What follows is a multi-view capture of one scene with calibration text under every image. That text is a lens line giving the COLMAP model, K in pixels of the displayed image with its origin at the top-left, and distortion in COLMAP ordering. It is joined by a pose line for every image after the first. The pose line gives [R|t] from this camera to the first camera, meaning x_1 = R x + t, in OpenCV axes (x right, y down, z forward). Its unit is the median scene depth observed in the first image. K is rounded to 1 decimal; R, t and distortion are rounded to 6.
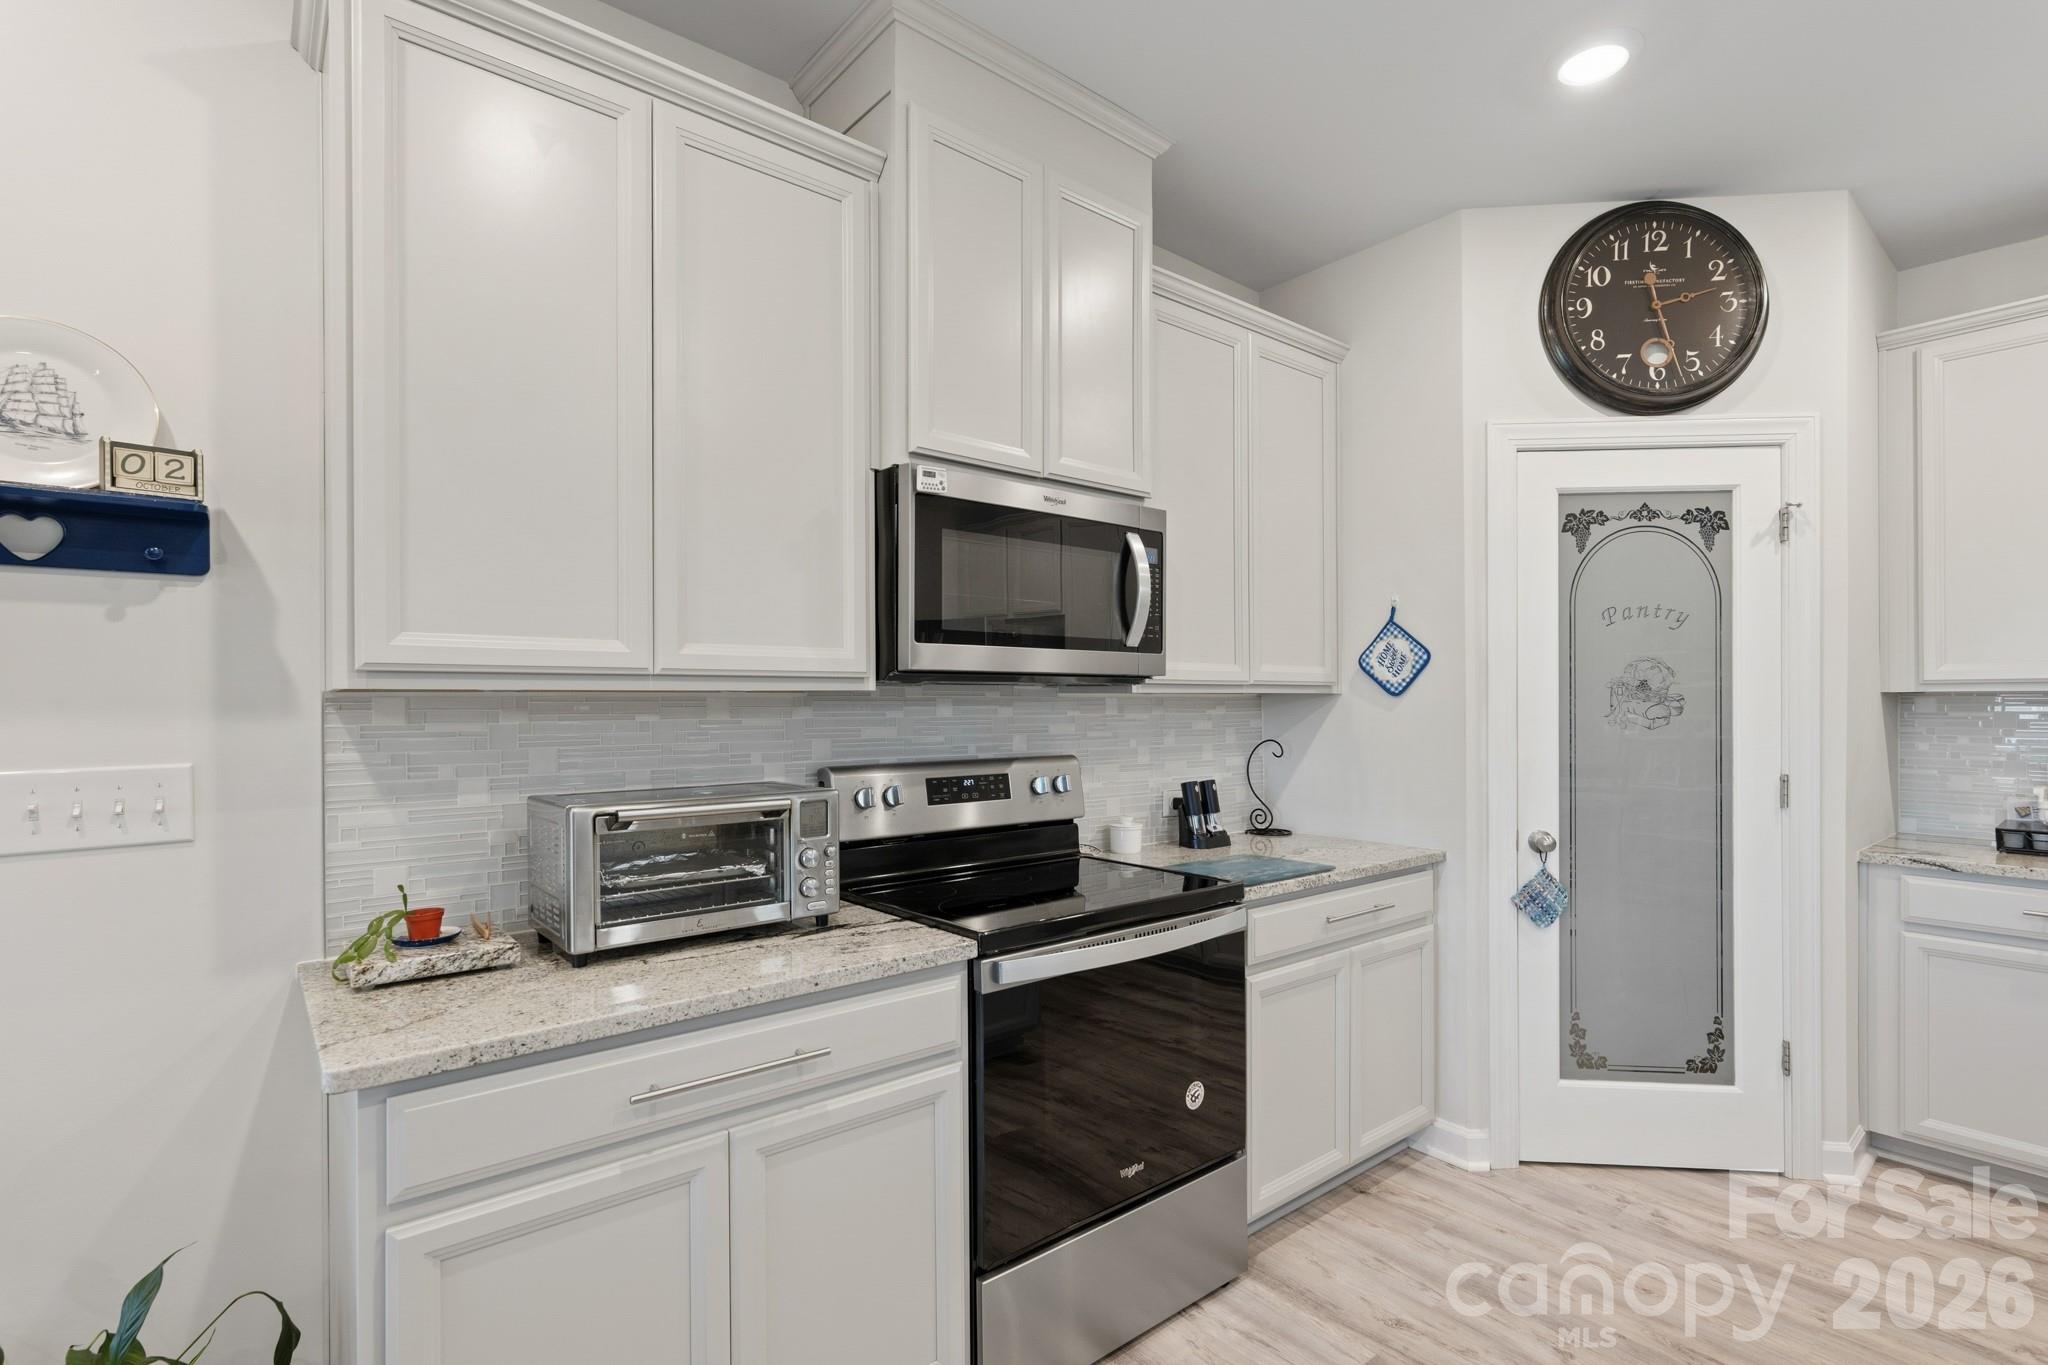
lens RADIAL K [[956.6, 0, 1022.2], [0, 956.6, 702.7], [0, 0, 1]] dist [-0.009405, 0.006751]
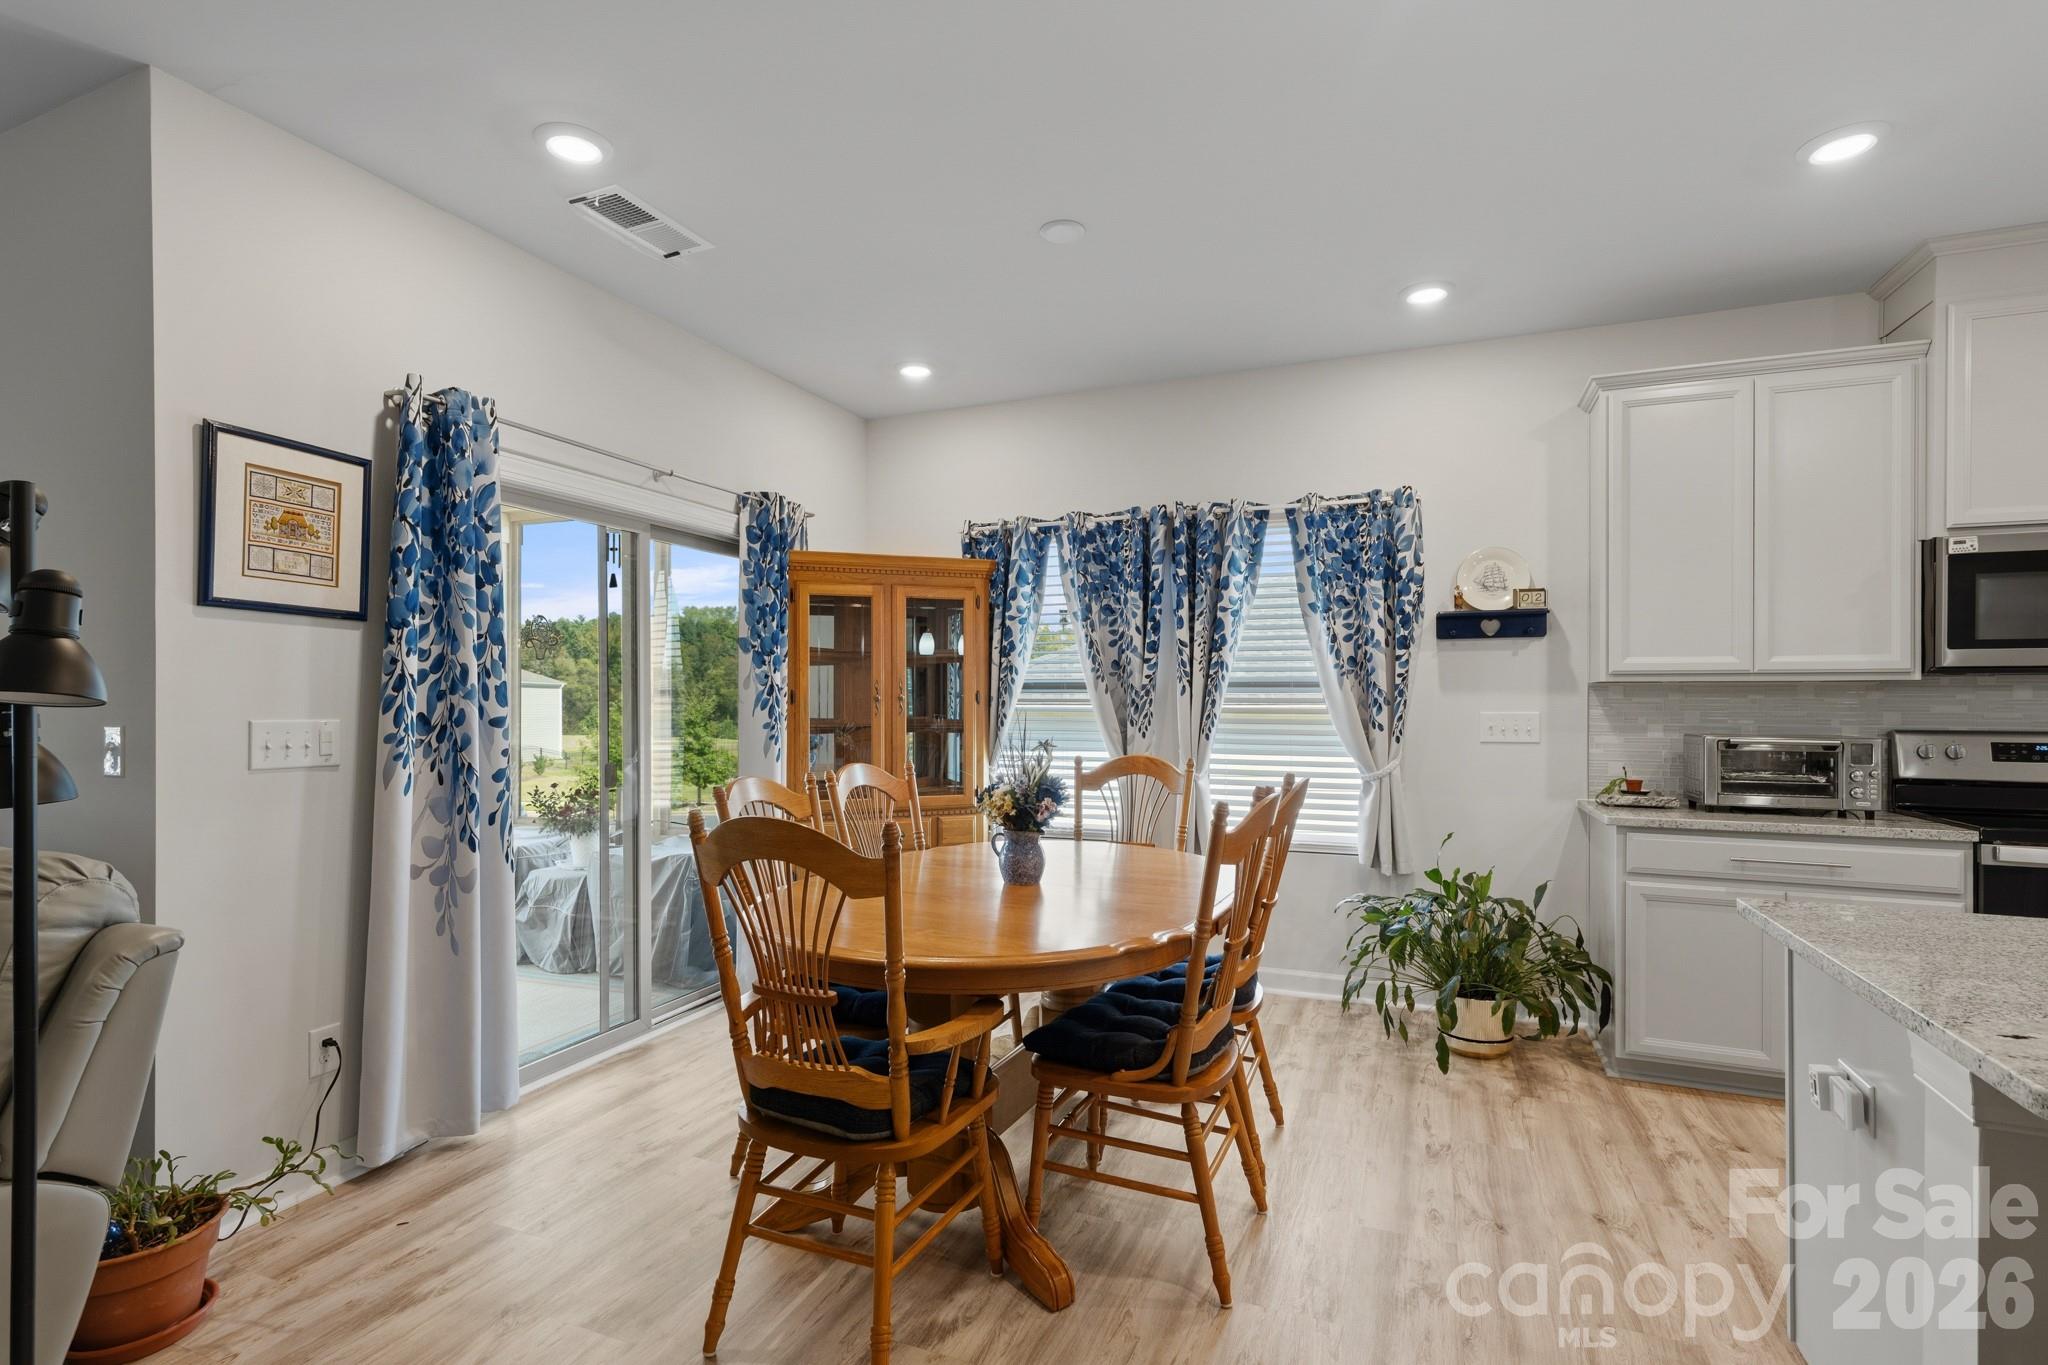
lens RADIAL K [[956.6, 0, 1032.7], [0, 956.6, 700.1], [0, 0, 1]] dist [-0.009405, 0.006751]
pose [[0.473051, 0.005819, -0.881016, 0.435620], [-0.004494, 0.999981, 0.004192, 0.017048], [0.881024, 0.001976, 0.473068, -0.837430]]
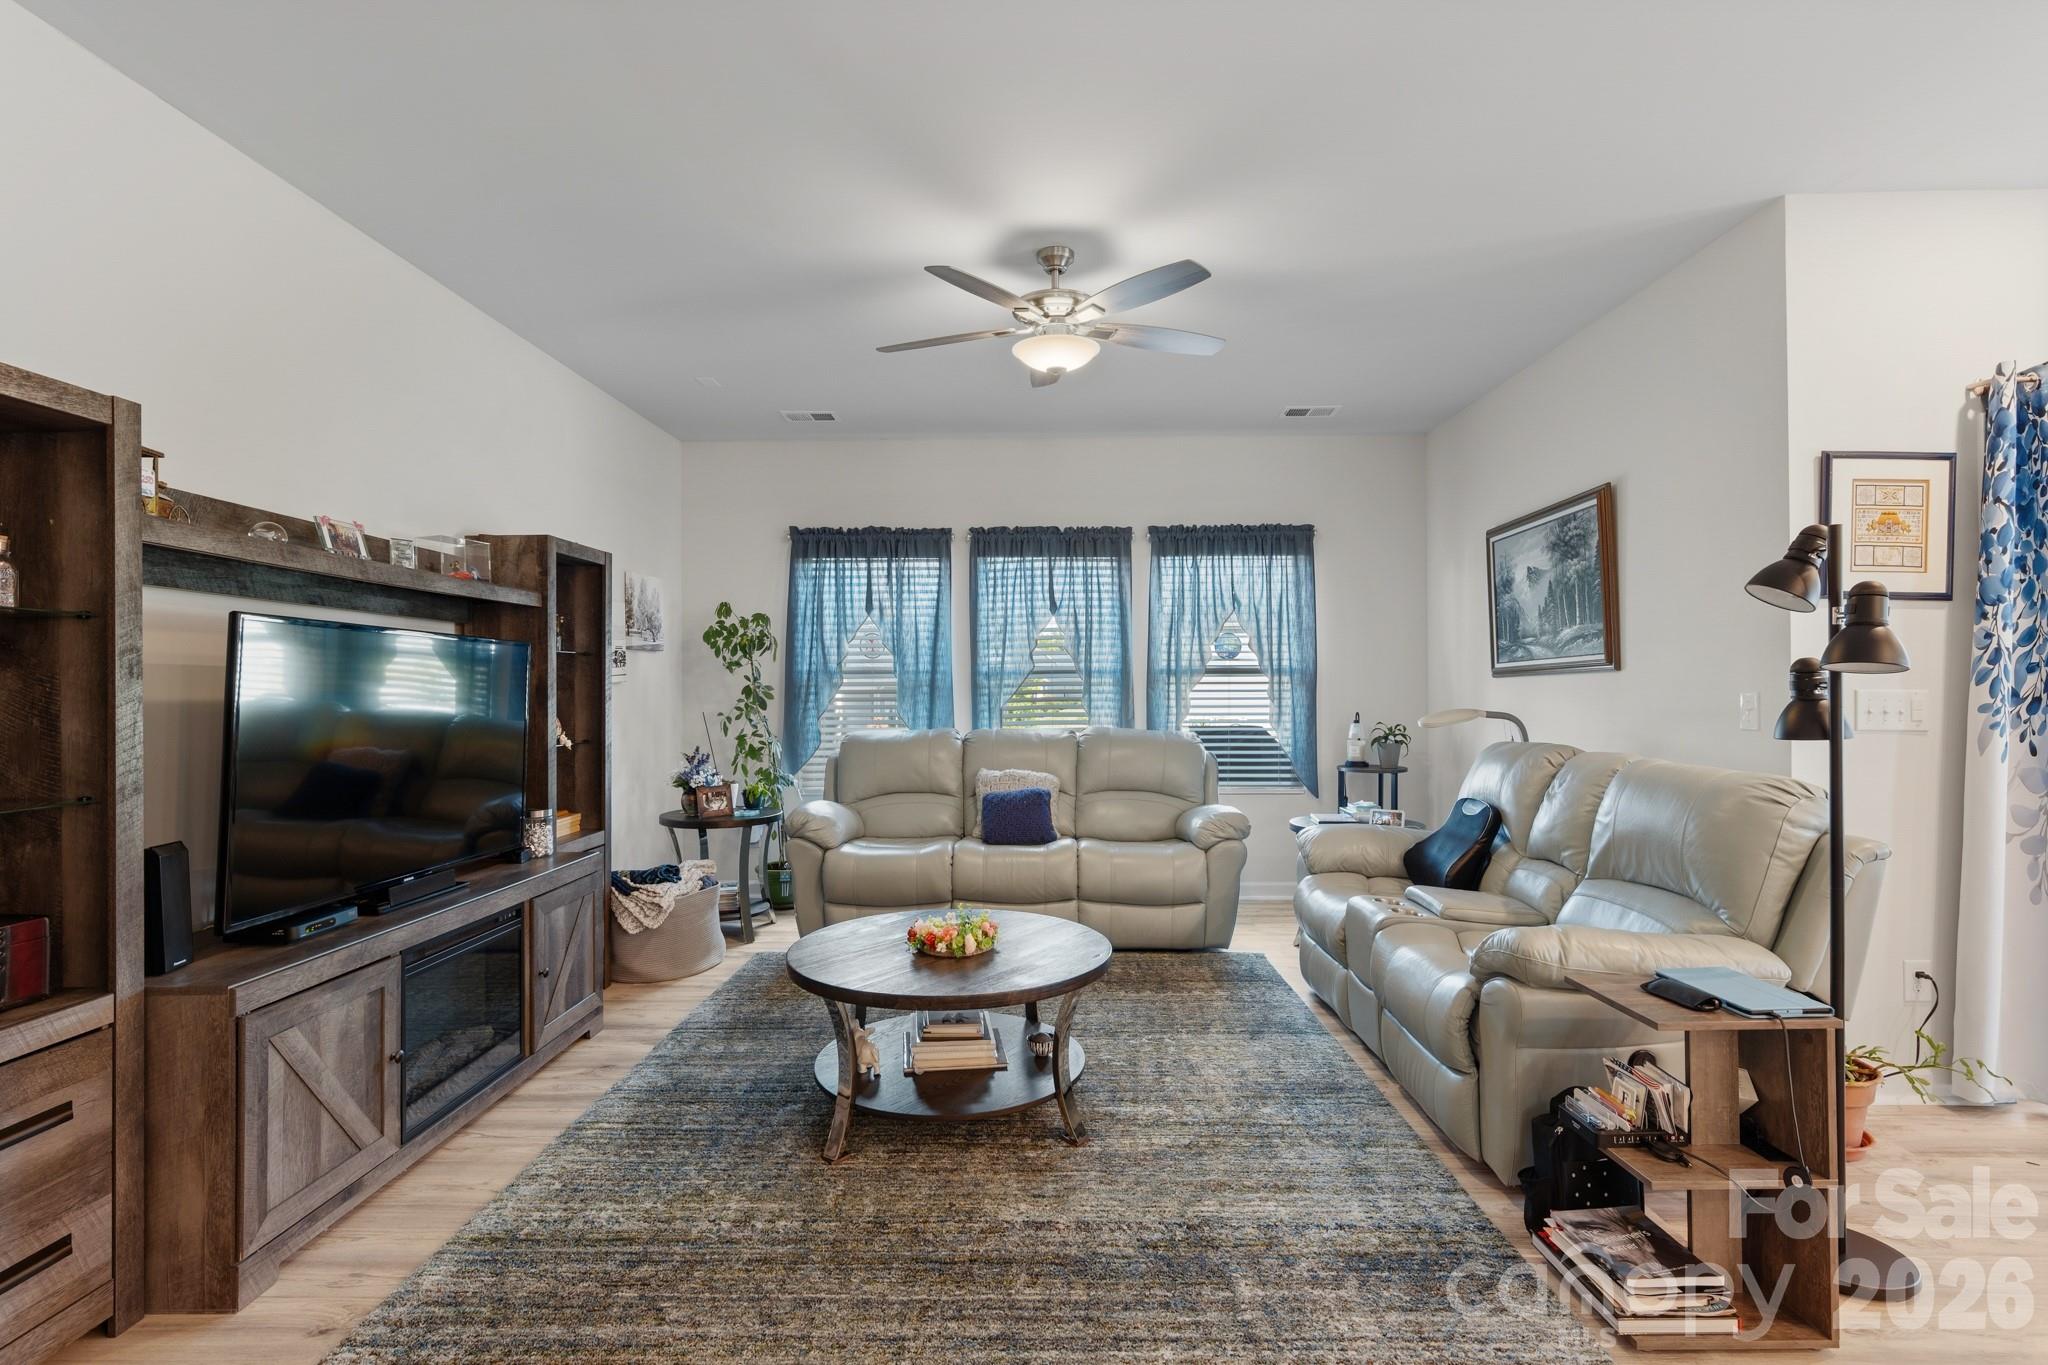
lens RADIAL K [[956.6, 0, 1019.4], [0, 956.6, 683.1], [0, 0, 1]] dist [-0.009405, 0.006751]
pose [[-0.656653, 0.005297, -0.754174, 0.771729], [0.004862, 0.999984, 0.002790, 0.028557], [0.754177, -0.001834, -0.656669, -1.082832]]
